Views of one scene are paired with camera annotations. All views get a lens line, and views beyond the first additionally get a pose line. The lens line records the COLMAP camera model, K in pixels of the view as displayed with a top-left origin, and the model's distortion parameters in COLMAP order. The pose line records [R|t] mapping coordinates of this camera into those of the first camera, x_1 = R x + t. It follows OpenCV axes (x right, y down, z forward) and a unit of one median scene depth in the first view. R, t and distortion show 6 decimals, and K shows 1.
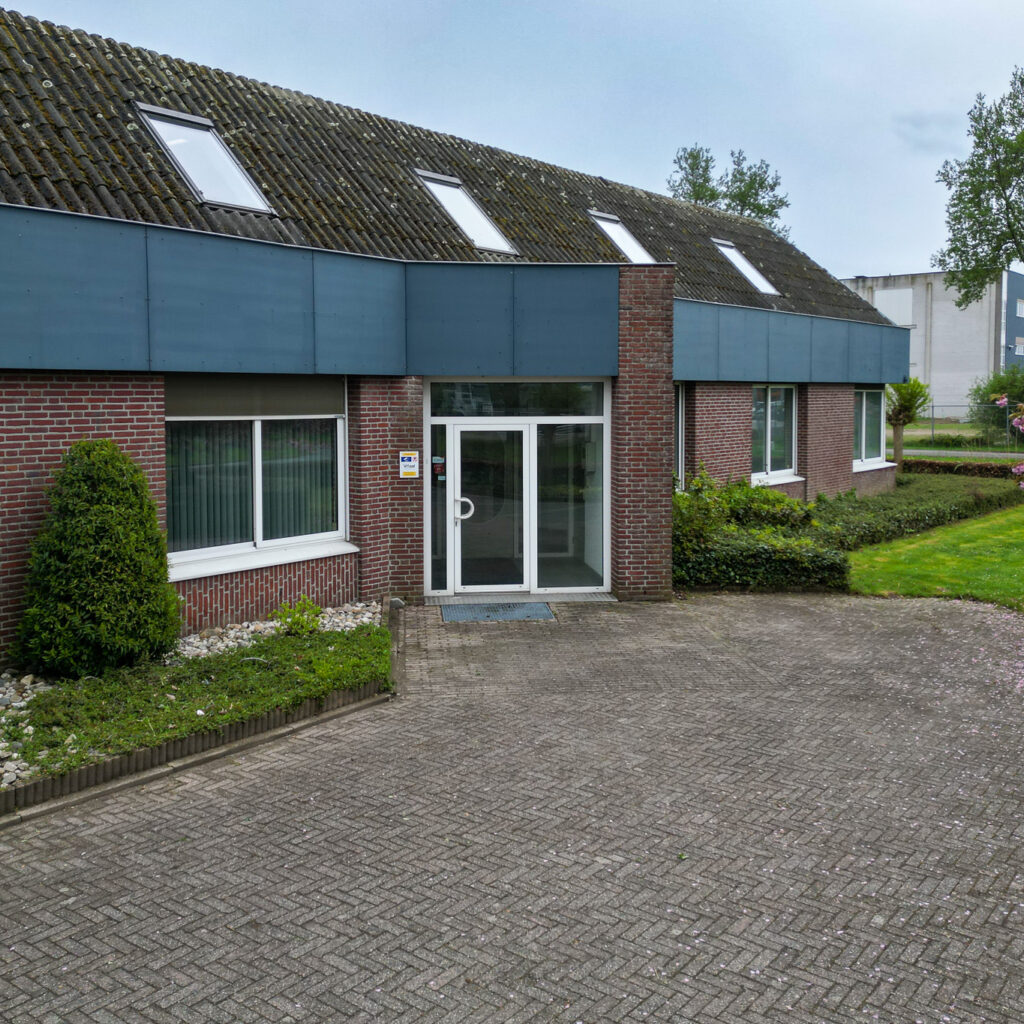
lens RADIAL K [[1070.5, 0, 510.0], [0, 1070.5, 447.0], [0, 0, 1]] dist [0.111086, -0.128068]
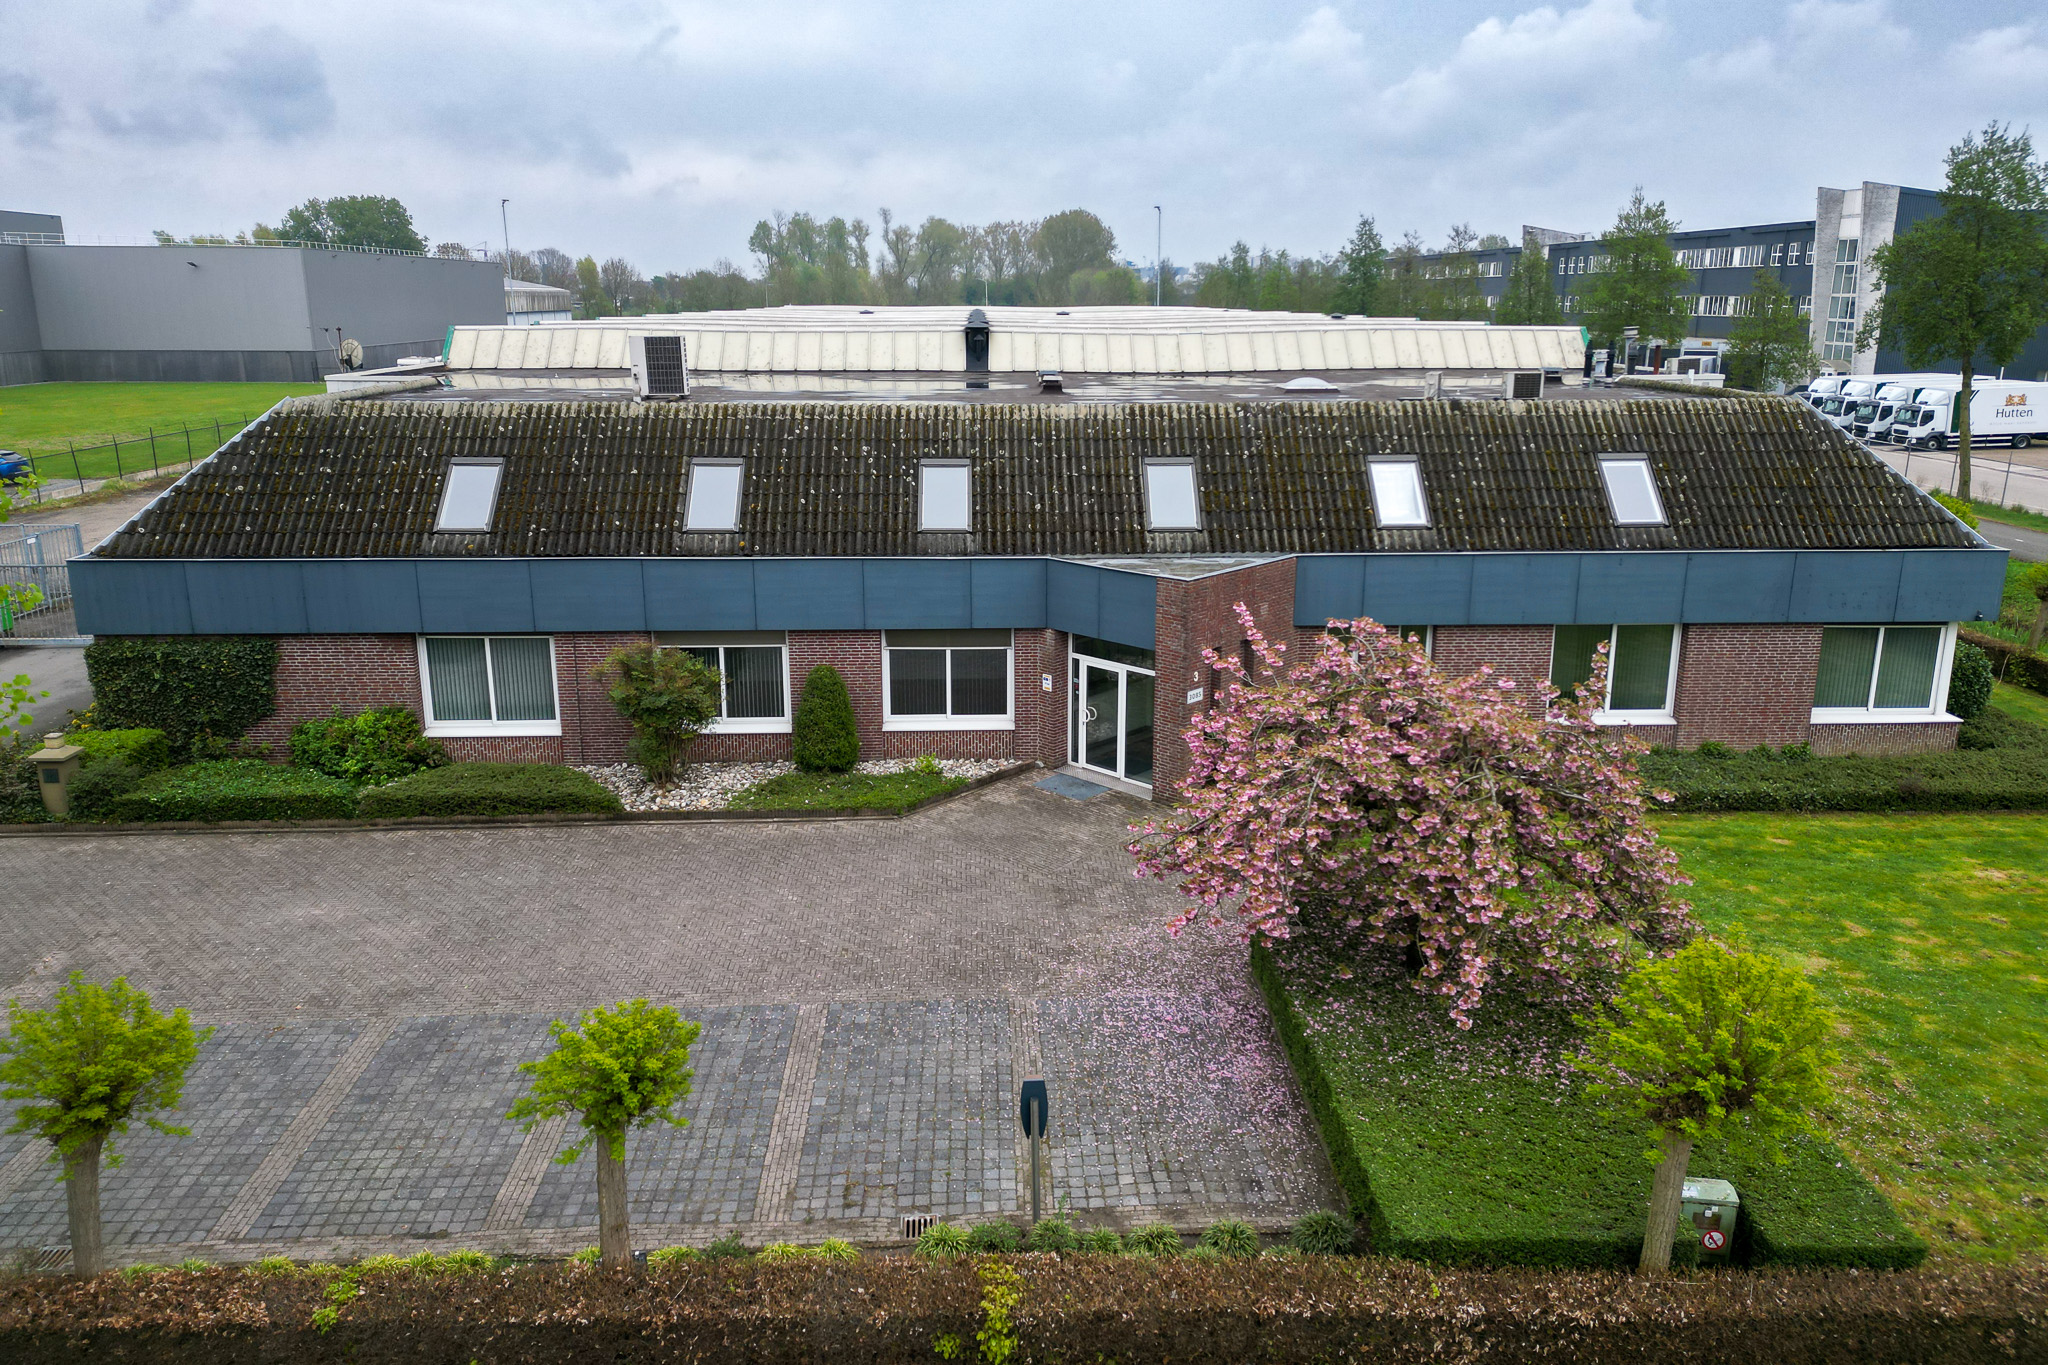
lens RADIAL K [[1430.0, 0, 1026.6], [0, 1430.0, 648.5], [0, 0, 1]] dist [0.097968, -0.100538]
pose [[0.641745, 0.189598, -0.743112, 1.302996], [-0.038673, 0.975727, 0.215550, -0.438685], [0.765942, -0.109590, 0.633500, -0.312852]]
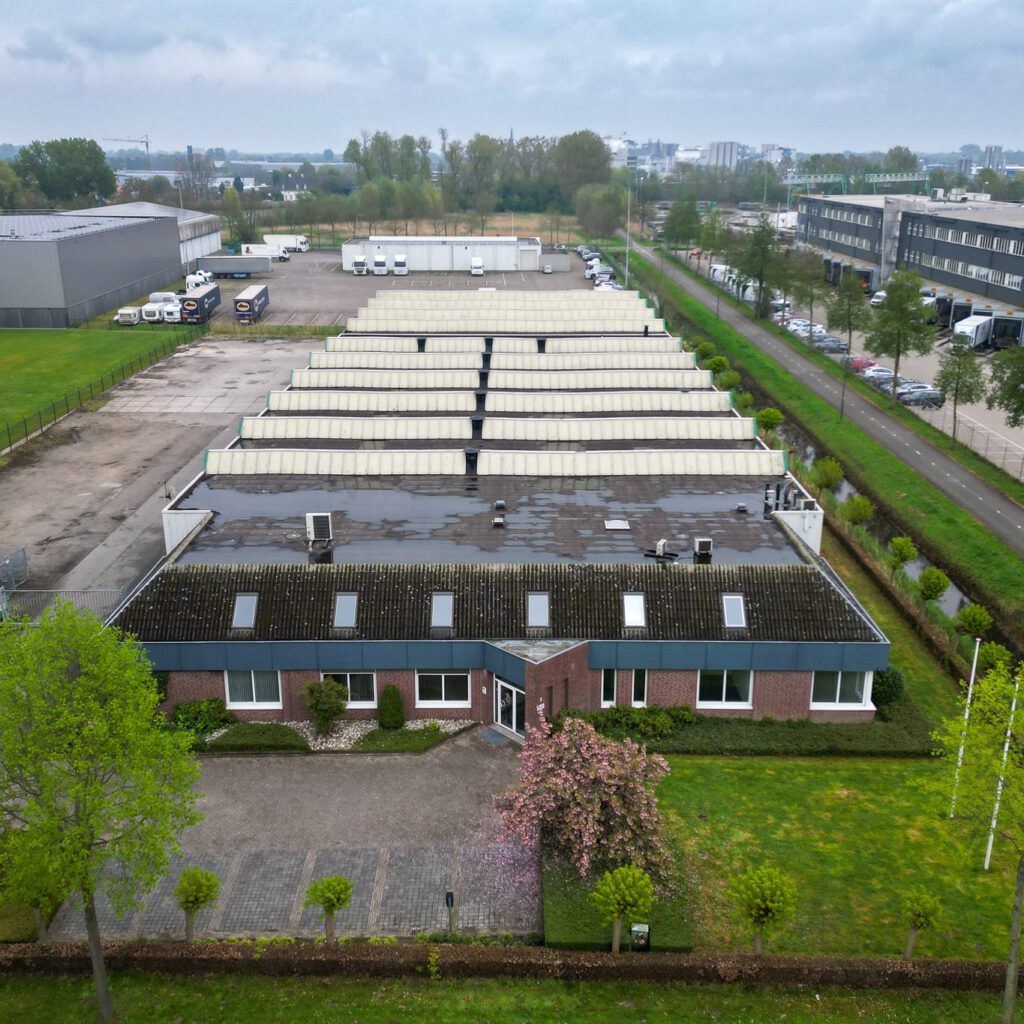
lens RADIAL K [[1079.9, 0, 512.0], [0, 1079.9, 512.0], [0, 0, 1]] dist [0.190890, -0.460638]
pose [[0.612309, 0.251545, -0.749535, 2.407031], [-0.038490, 0.956396, 0.289525, -1.526149], [0.789681, -0.148429, 0.595292, -0.987049]]
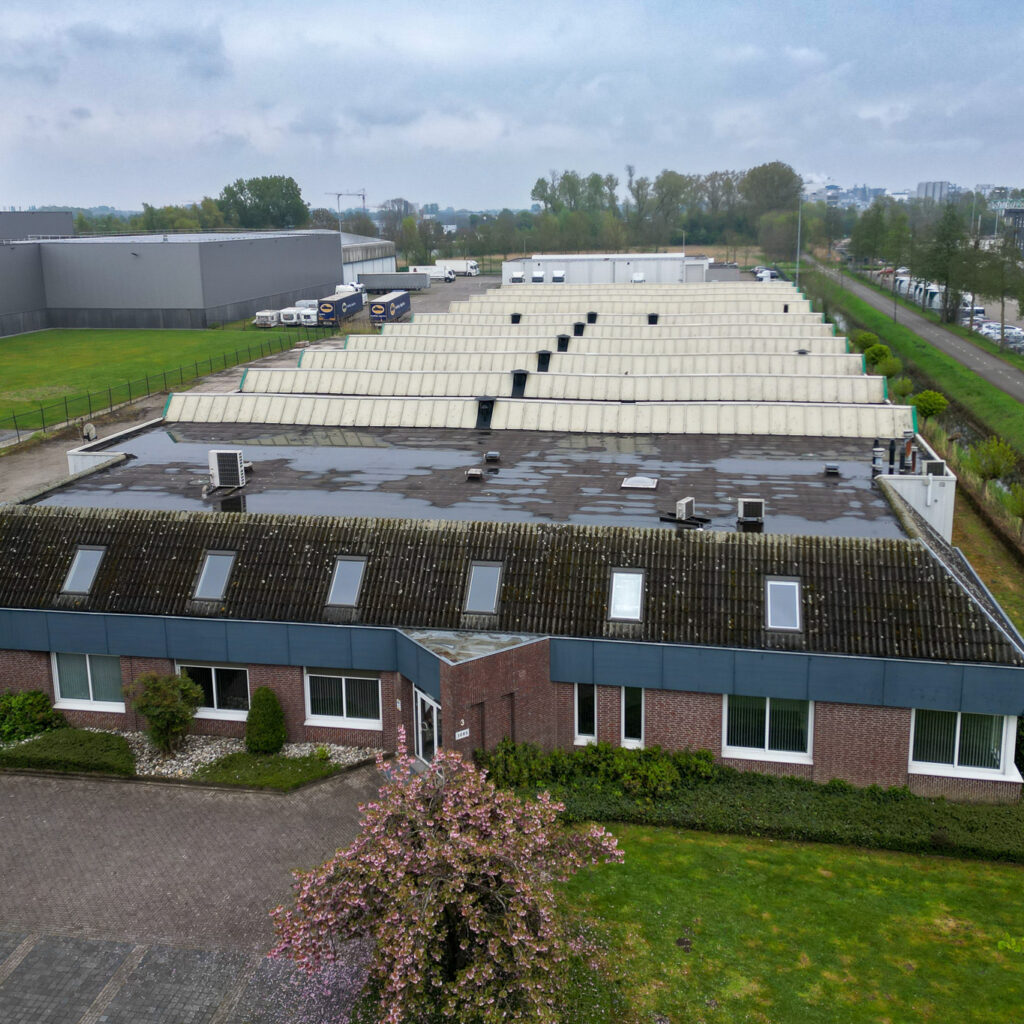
lens RADIAL K [[1070.5, 0, 510.0], [0, 1070.5, 447.0], [0, 0, 1]] dist [0.111086, -0.128068]
pose [[0.455533, 0.188875, -0.869951, 1.917637], [-0.026376, 0.979668, 0.198885, -0.985817], [0.889828, -0.067653, 0.451253, 0.120893]]
